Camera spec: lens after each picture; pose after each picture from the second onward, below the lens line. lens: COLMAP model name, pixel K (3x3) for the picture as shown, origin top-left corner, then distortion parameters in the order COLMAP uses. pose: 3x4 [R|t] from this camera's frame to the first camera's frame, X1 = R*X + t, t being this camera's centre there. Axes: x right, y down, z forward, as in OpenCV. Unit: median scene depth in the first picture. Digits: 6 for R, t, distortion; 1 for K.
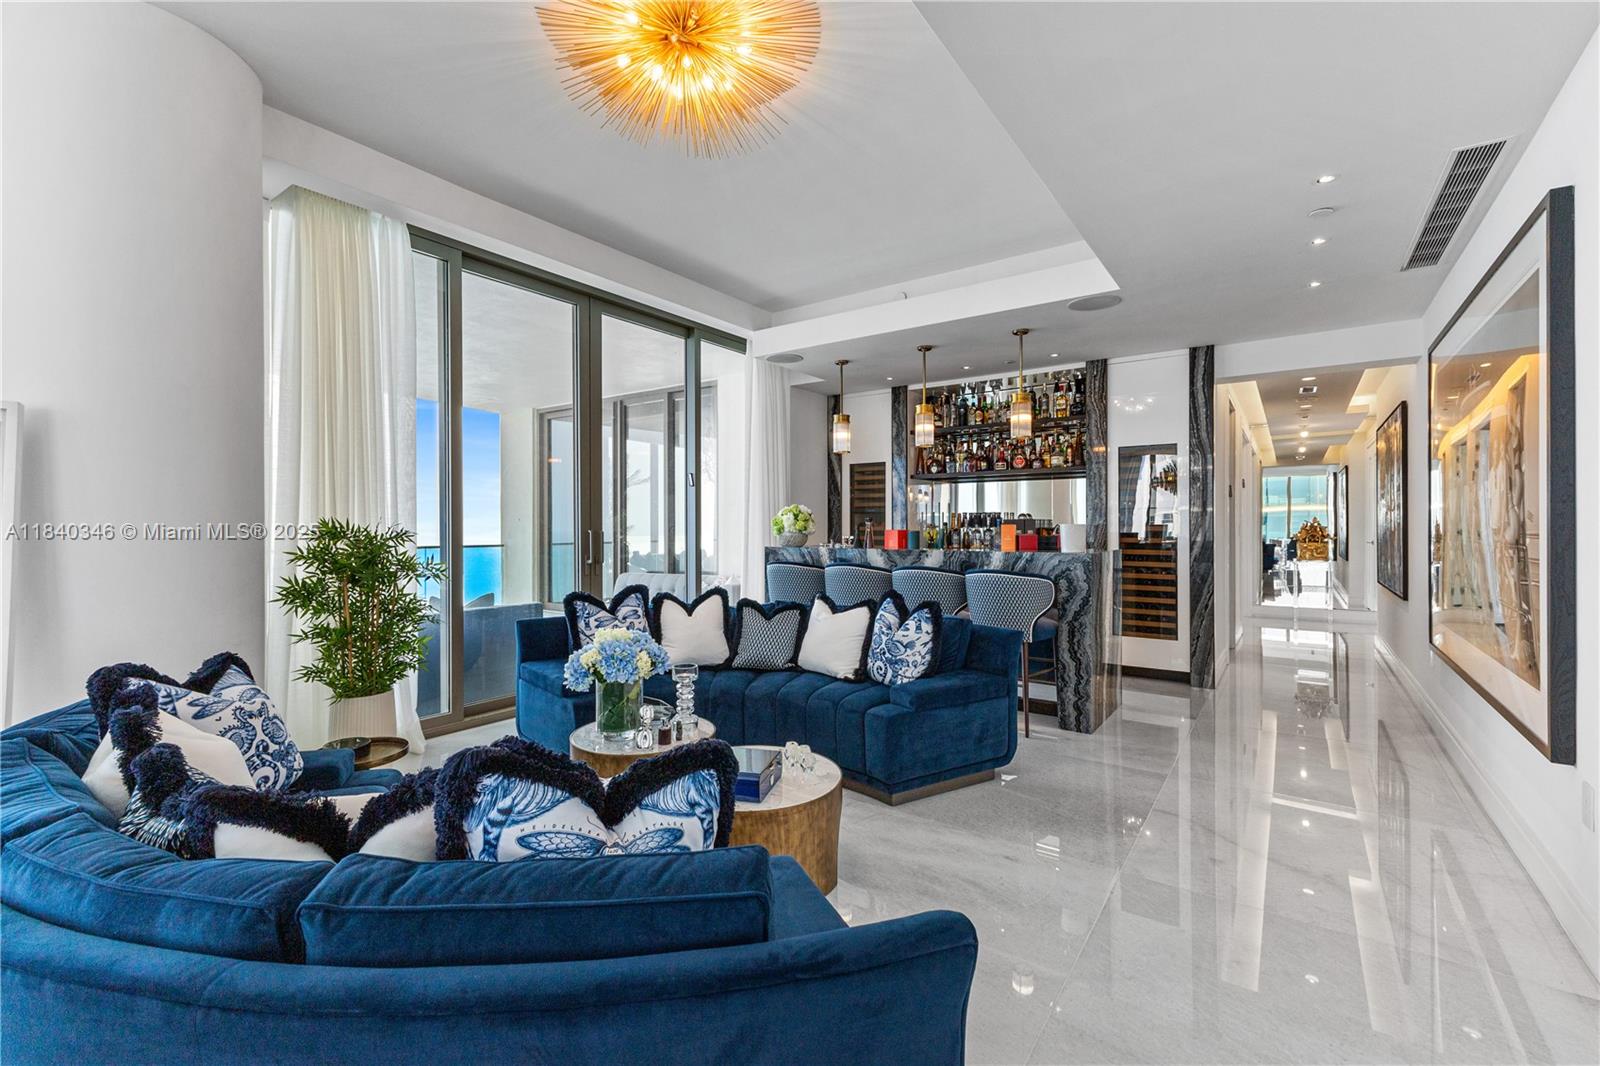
lens RADIAL K [[681.7, 0, 802.3], [0, 681.7, 517.6], [0, 0, 1]] dist [-0.000842, -0.000829]
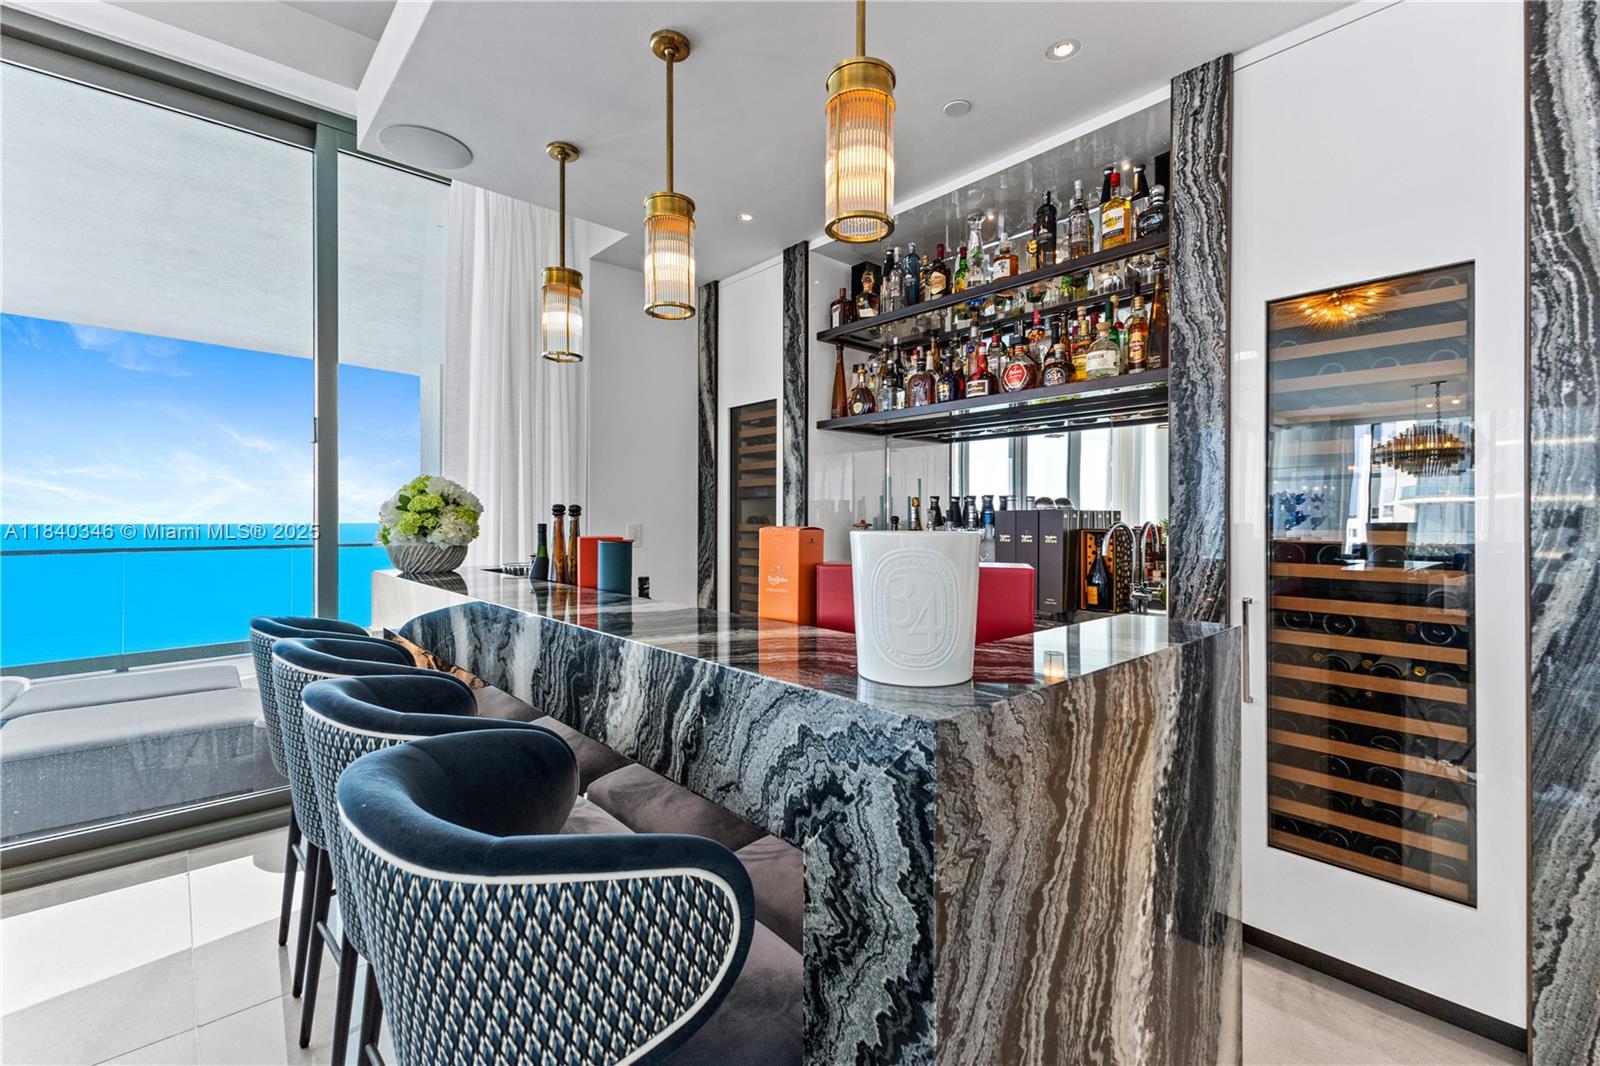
lens RADIAL K [[702.5, 0, 802.4], [0, 702.5, 507.9], [0, 0, 1]] dist [-0.000219, -0.000770]
pose [[0.977152, 0.001097, -0.212537, 0.293792], [-0.001813, 0.999993, -0.003172, 0.002291], [0.212532, 0.003485, 0.977148, 0.571706]]
